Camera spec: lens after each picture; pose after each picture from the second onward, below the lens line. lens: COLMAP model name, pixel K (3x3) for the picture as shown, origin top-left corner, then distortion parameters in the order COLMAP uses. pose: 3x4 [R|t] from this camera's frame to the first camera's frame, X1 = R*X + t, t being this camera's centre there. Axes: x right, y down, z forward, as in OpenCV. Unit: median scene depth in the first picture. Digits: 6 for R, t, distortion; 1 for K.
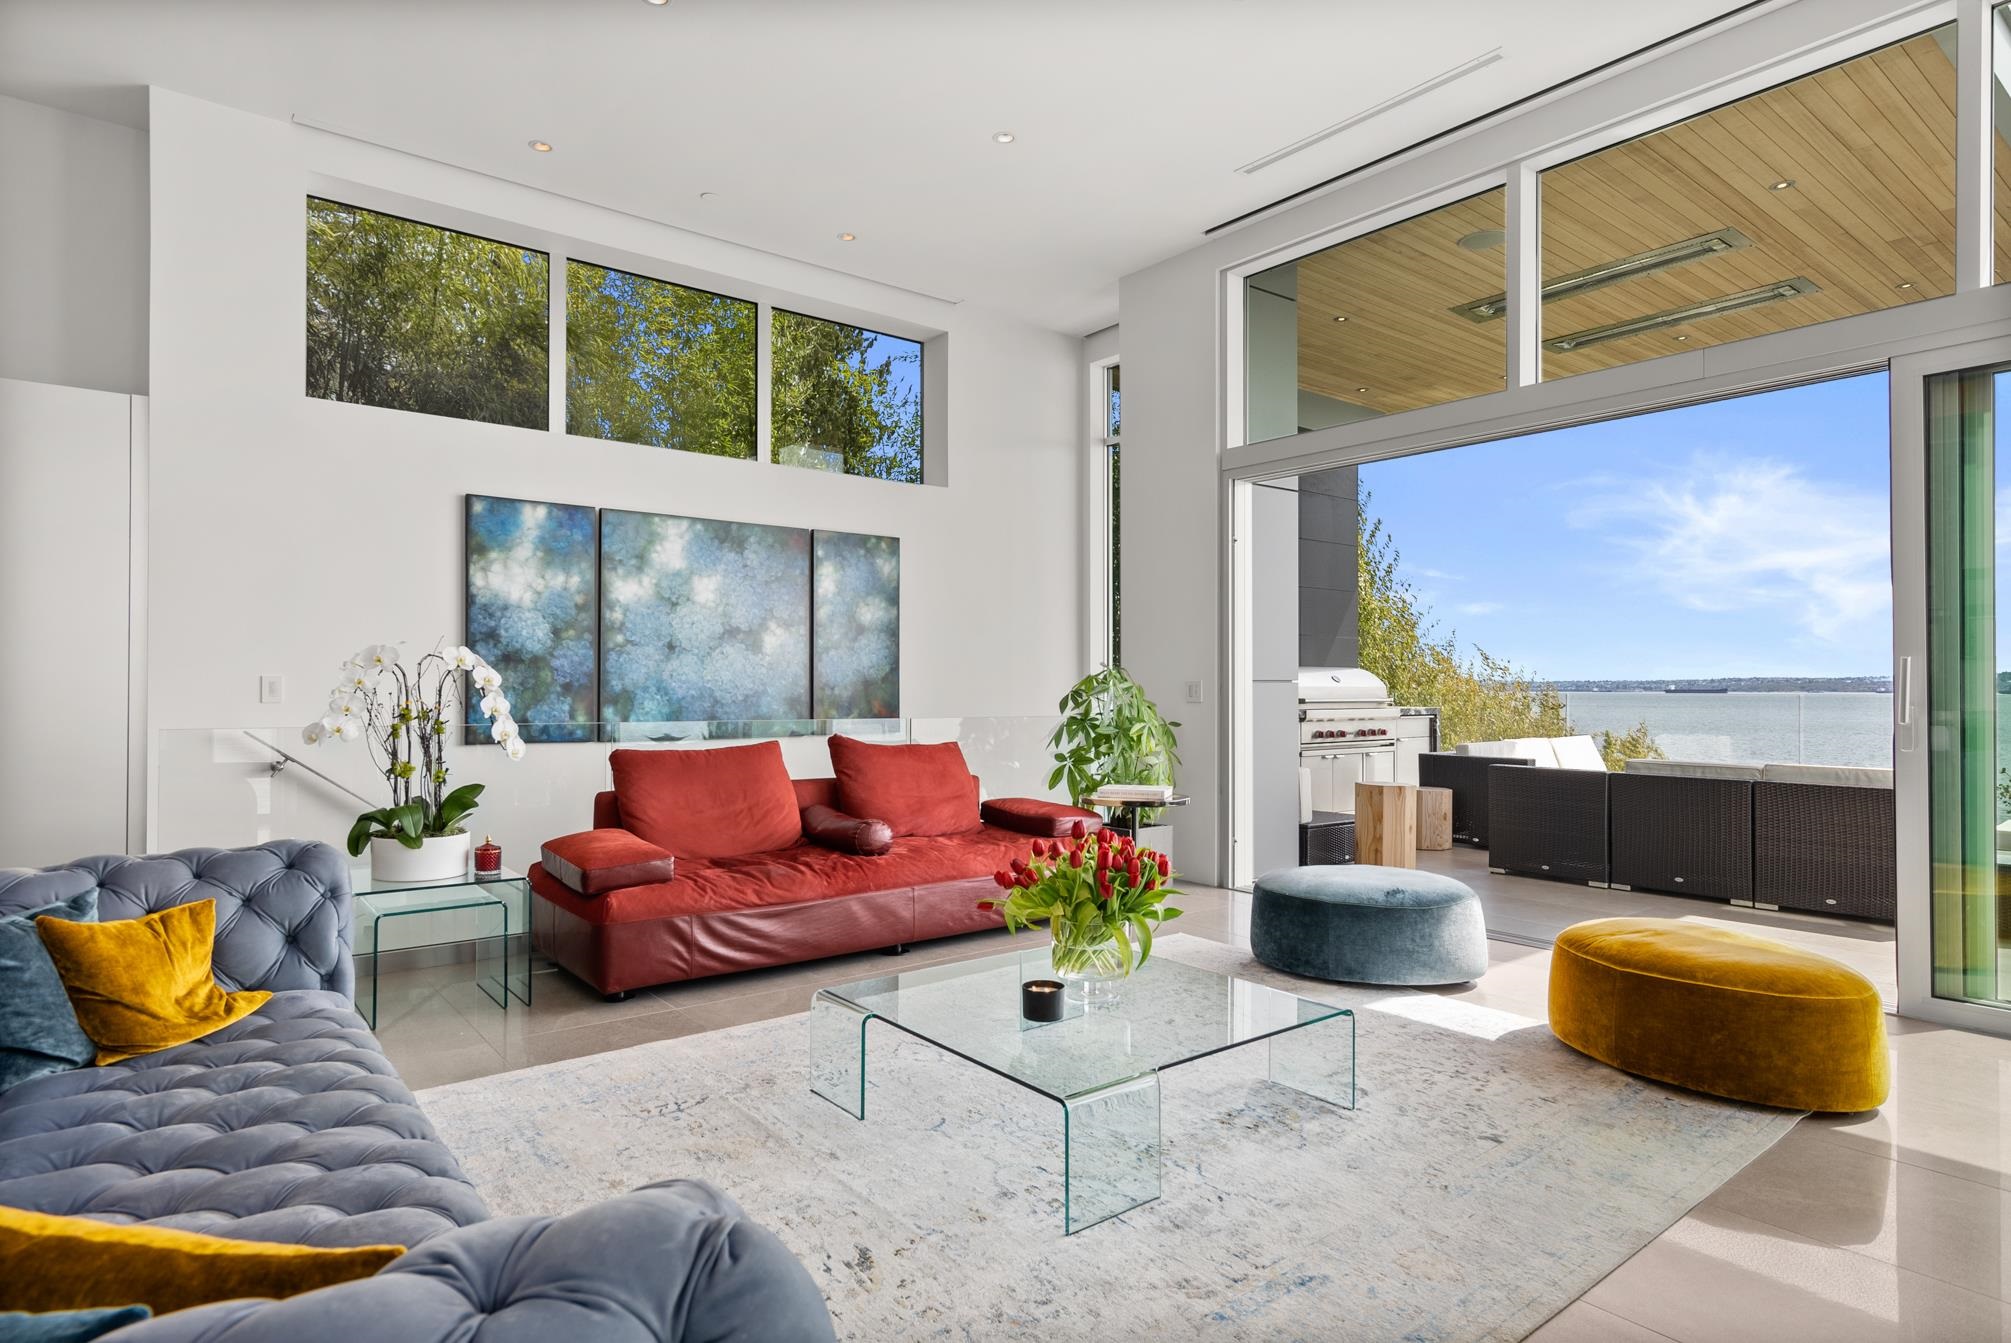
lens RADIAL K [[1089.3, 0, 1004.9], [0, 1089.3, 682.1], [0, 0, 1]] dist [-0.004334, 0.000226]
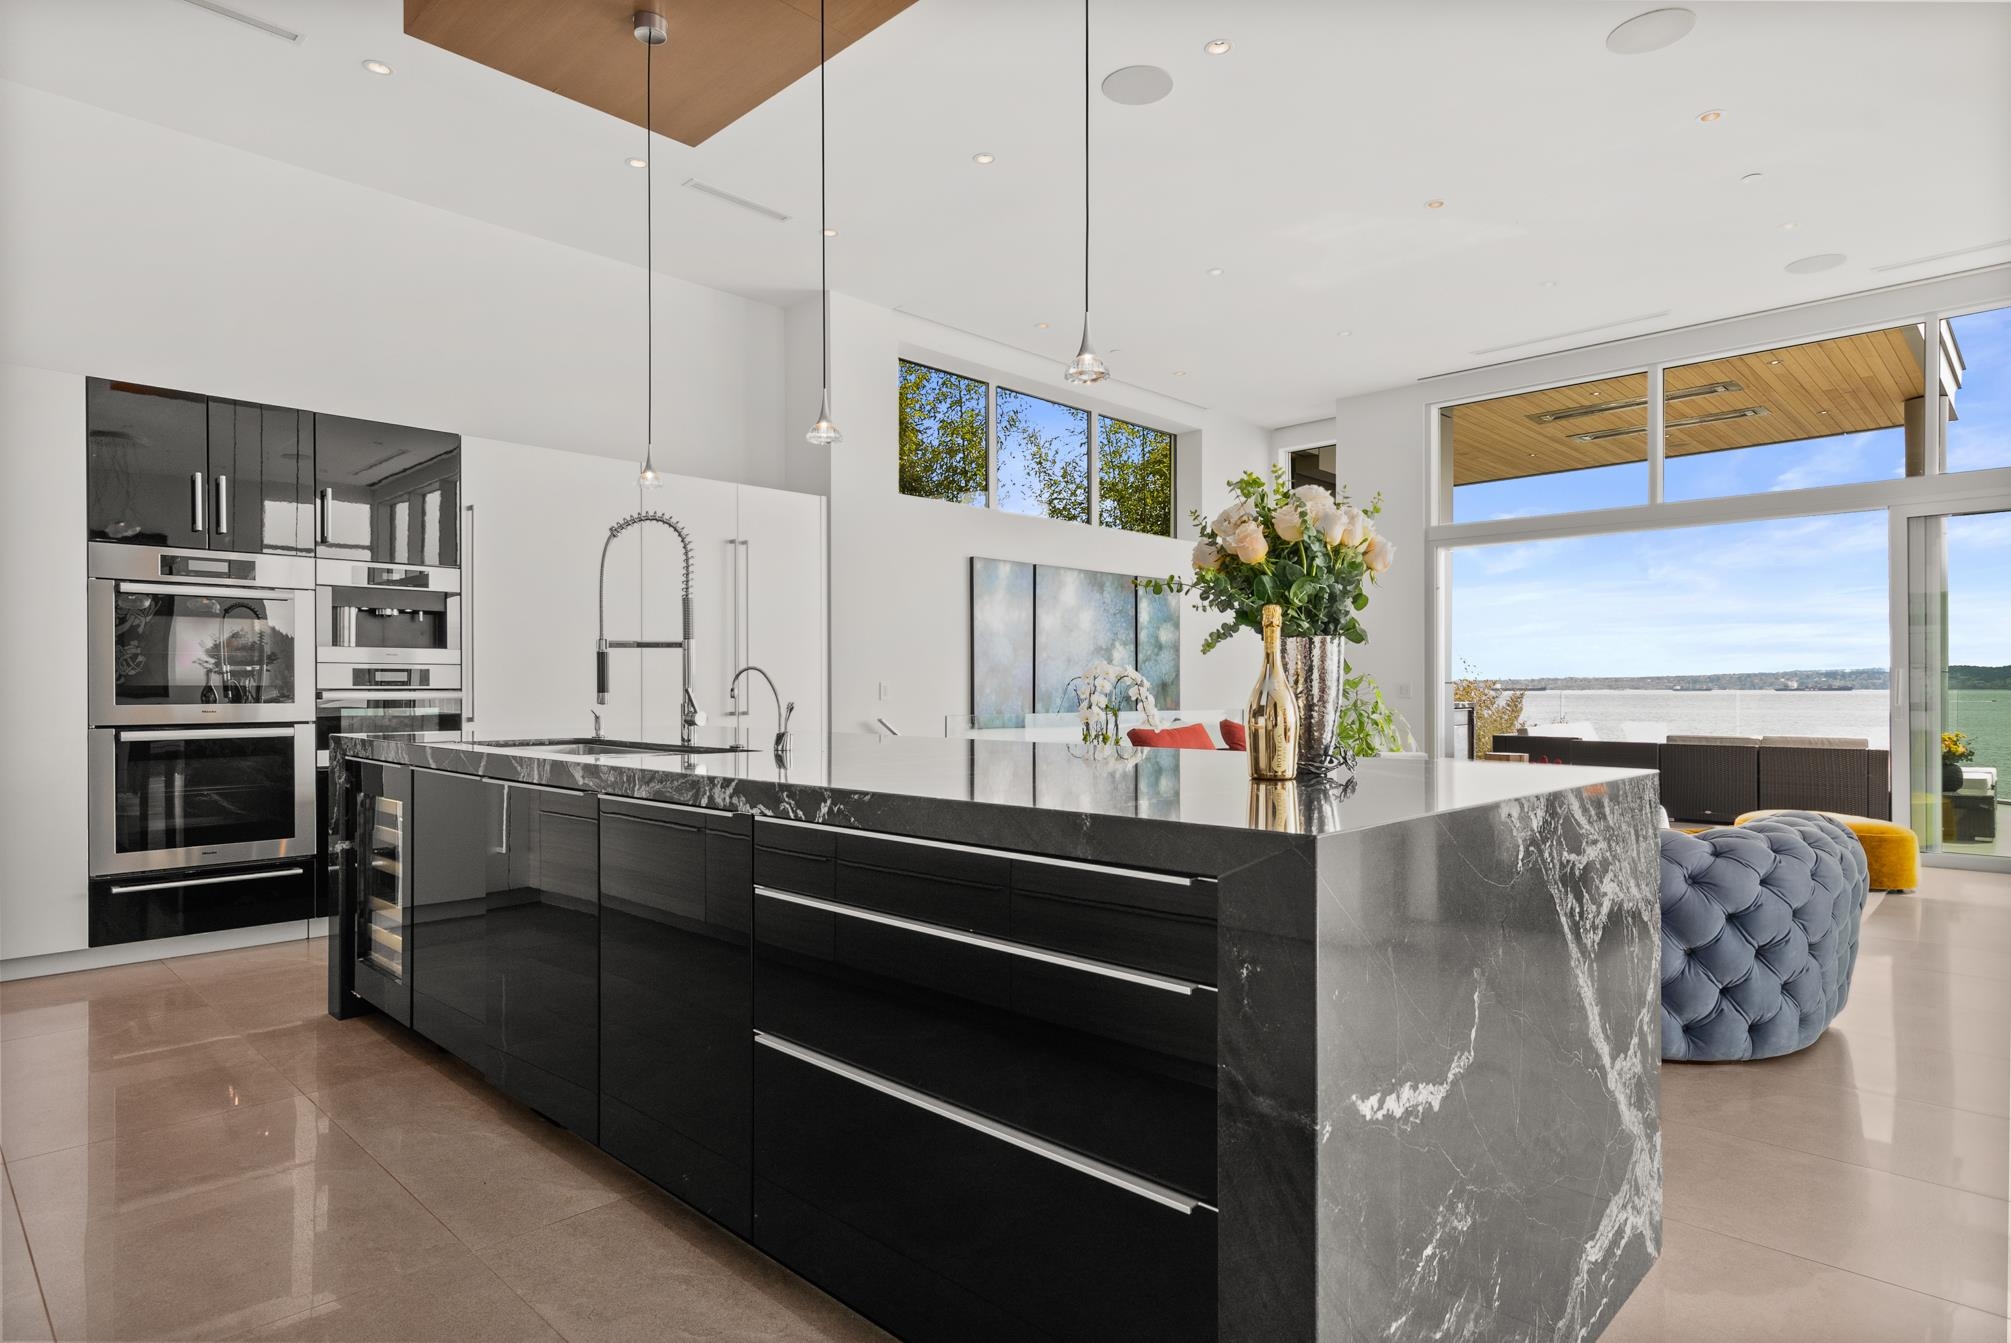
lens RADIAL K [[1089.3, 0, 1004.9], [0, 1089.3, 682.1], [0, 0, 1]] dist [-0.004334, 0.000226]
pose [[0.992585, -0.003653, 0.121498, -0.543298], [0.003918, 0.999990, -0.001945, -0.001495], [-0.121489, 0.002406, 0.992590, -0.390621]]
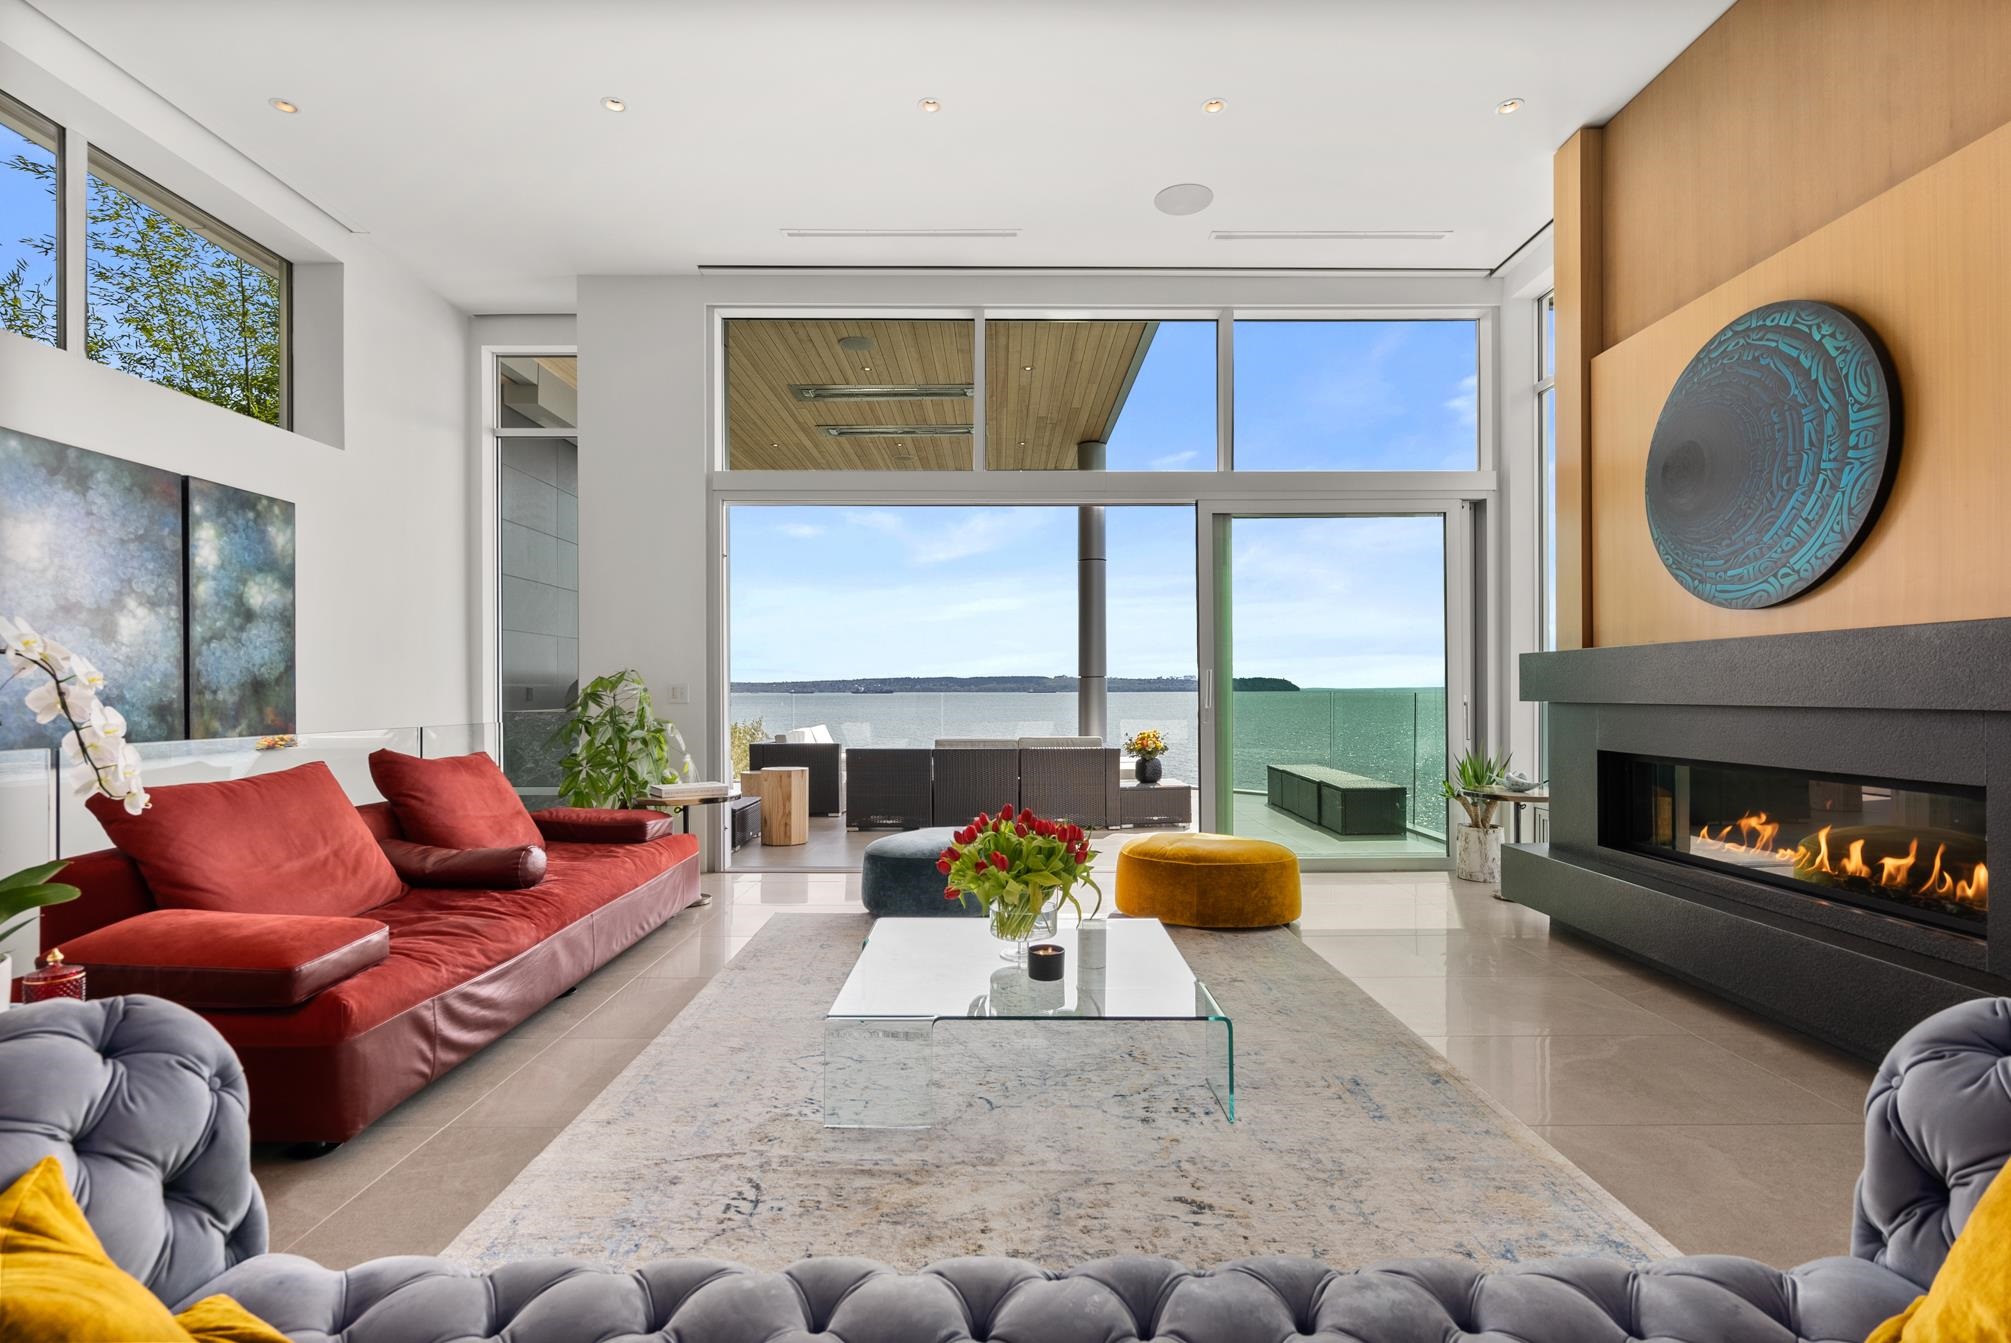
lens RADIAL K [[920.4, 0, 1001.3], [0, 920.4, 688.1], [0, 0, 1]] dist [-0.000985, 0.000883]
pose [[0.625645, -0.003015, 0.780102, -0.333919], [0.001212, 0.999995, 0.002893, 0.001773], [-0.780107, -0.000865, 0.625646, 0.194482]]
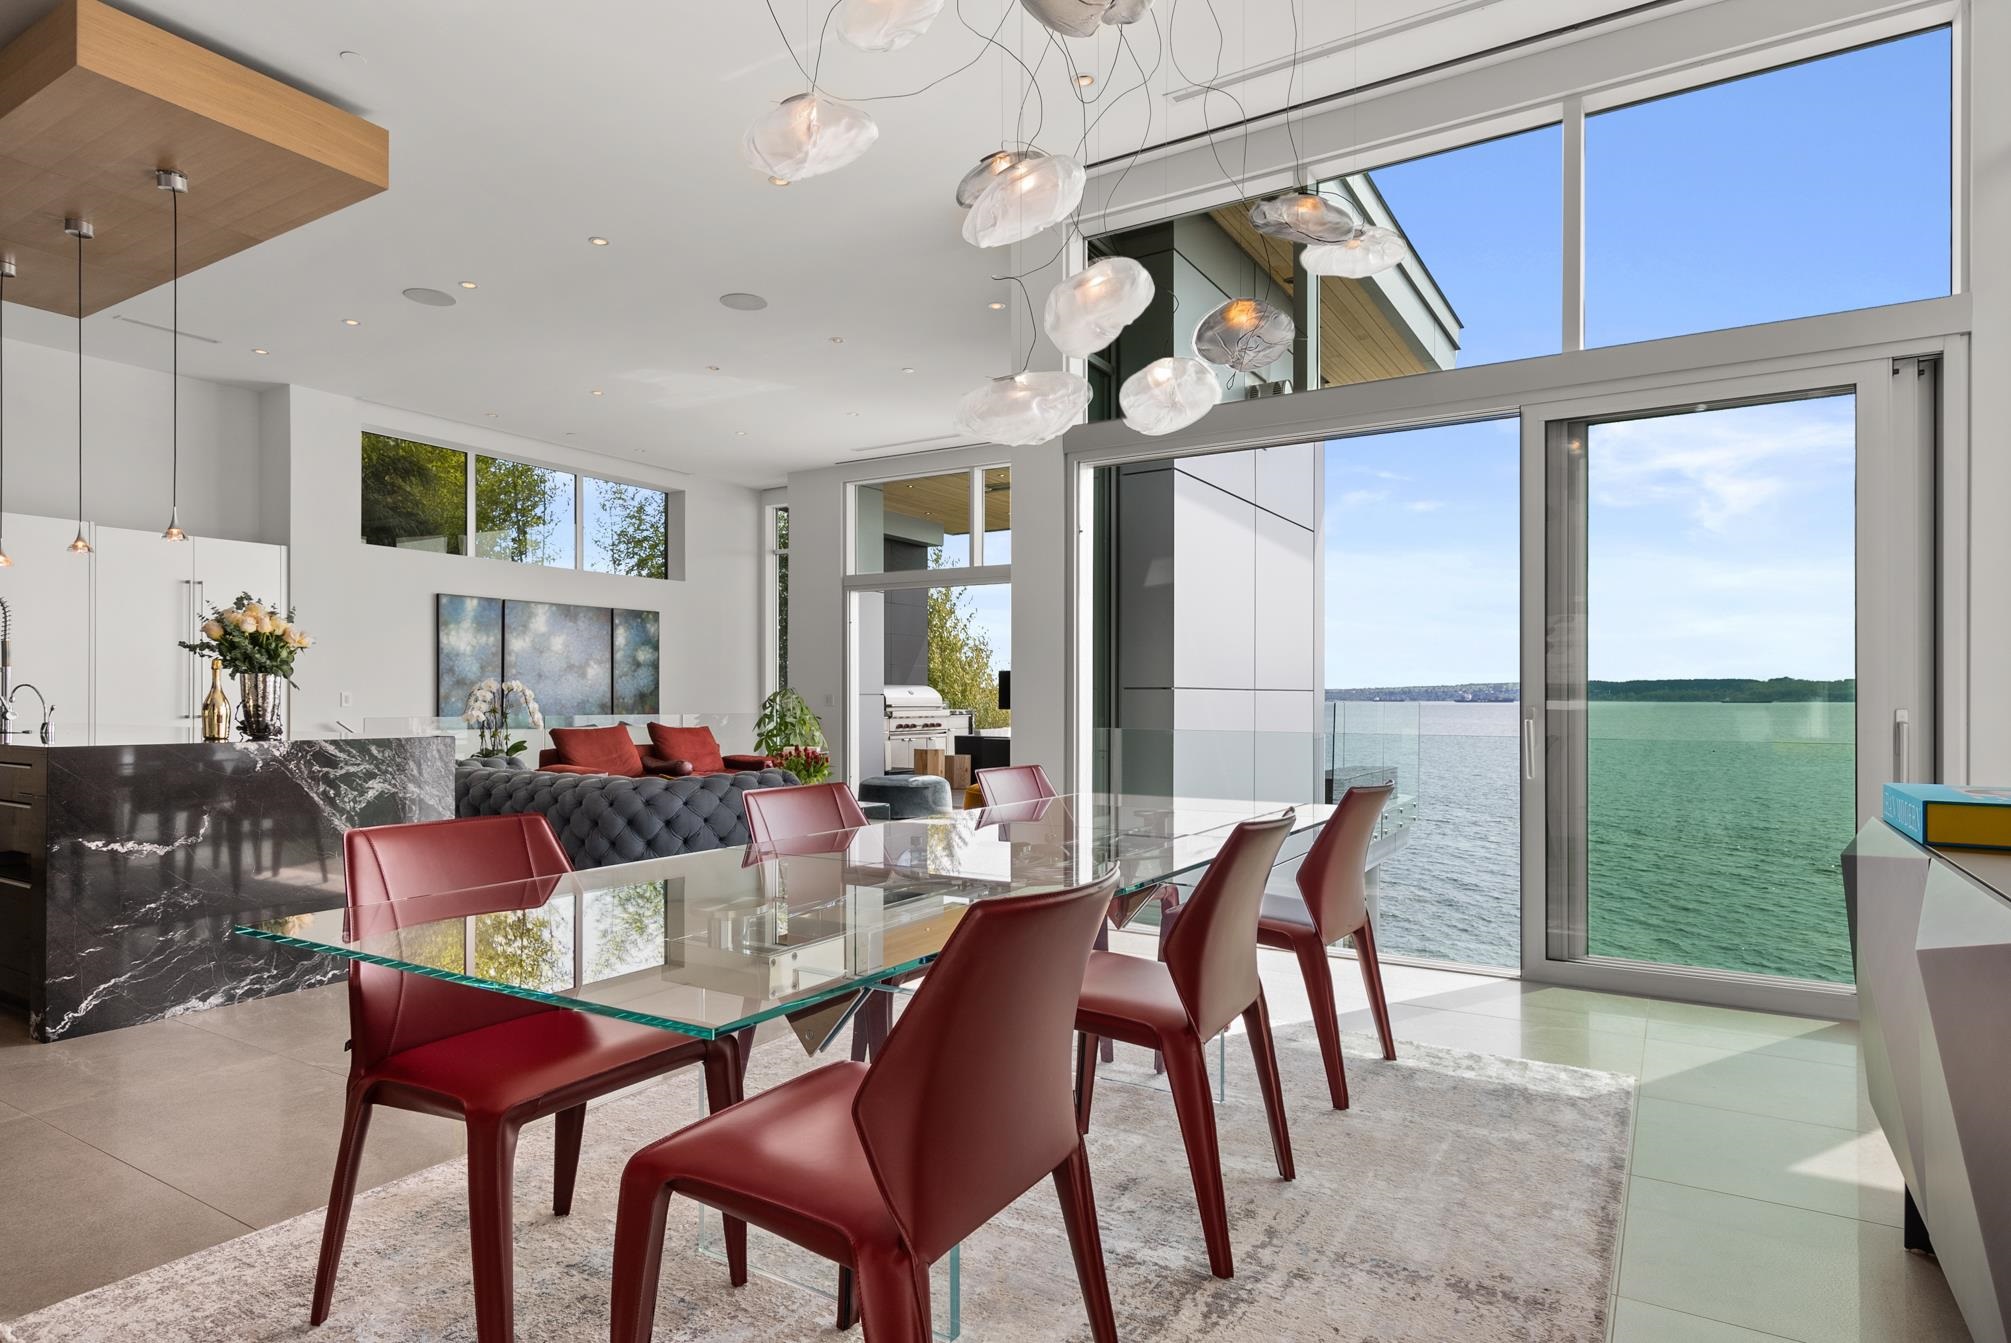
lens RADIAL K [[1089.3, 0, 1004.9], [0, 1089.3, 682.1], [0, 0, 1]] dist [-0.004334, 0.000226]
pose [[0.938787, 0.002628, 0.344488, -0.197573], [0.000855, 0.999950, -0.009960, -0.003053], [-0.344497, 0.009645, 0.938738, -0.909417]]
